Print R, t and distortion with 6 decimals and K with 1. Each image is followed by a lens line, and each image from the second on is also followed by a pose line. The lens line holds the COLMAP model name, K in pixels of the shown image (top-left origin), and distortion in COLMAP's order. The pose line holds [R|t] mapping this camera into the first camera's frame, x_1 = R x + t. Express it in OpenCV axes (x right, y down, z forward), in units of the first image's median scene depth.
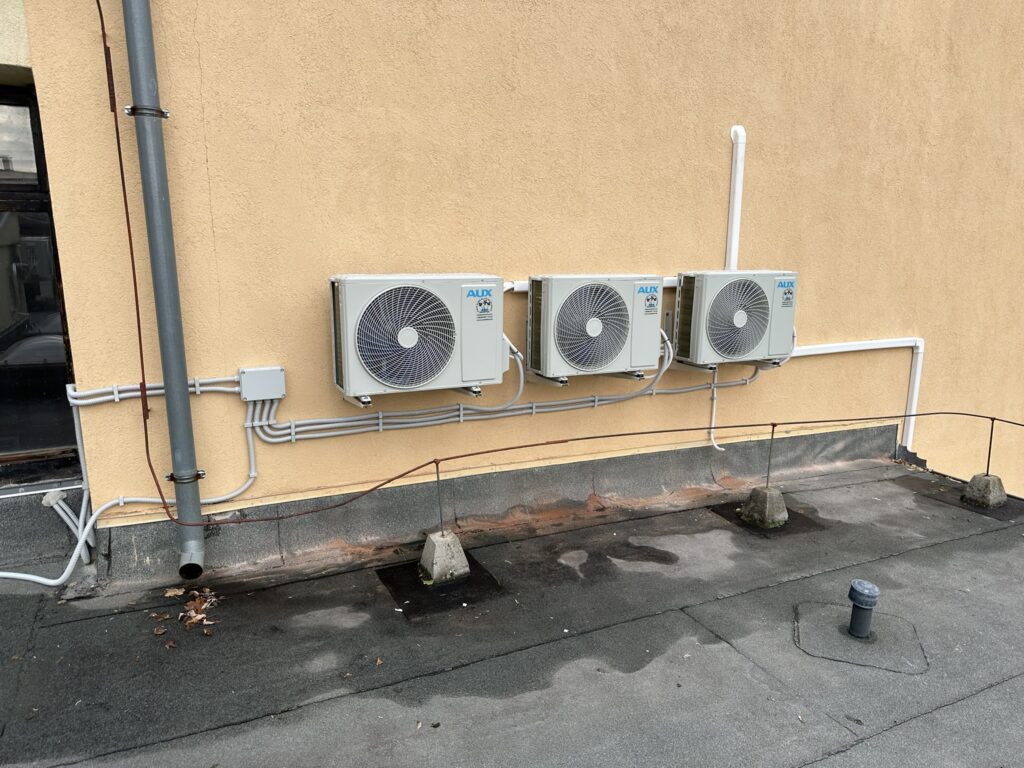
lens RADIAL K [[724.9, 0, 514.7], [0, 724.9, 380.7], [0, 0, 1]] dist [0.056537, -0.023025]
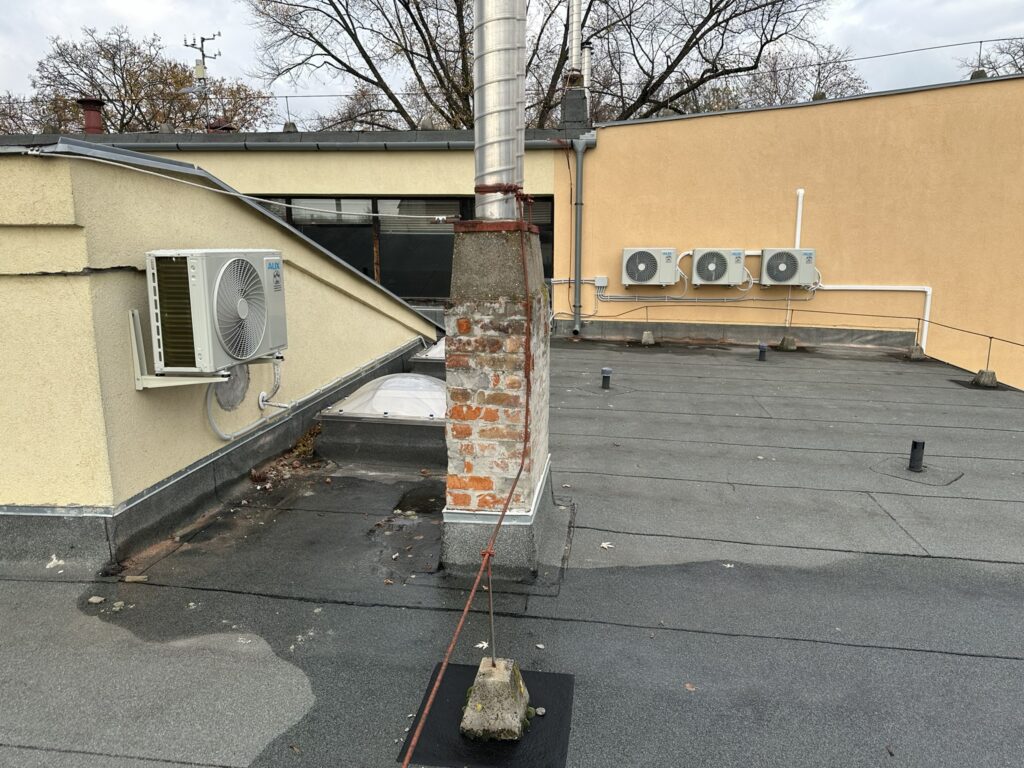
lens RADIAL K [[724.9, 0, 513.8], [0, 724.9, 381.7], [0, 0, 1]] dist [0.056537, -0.023025]
pose [[0.832739, 0.097292, -0.545051, 0.924965], [-0.107784, 0.994092, 0.012773, 0.363569], [0.543074, 0.048111, 0.838306, -1.551898]]
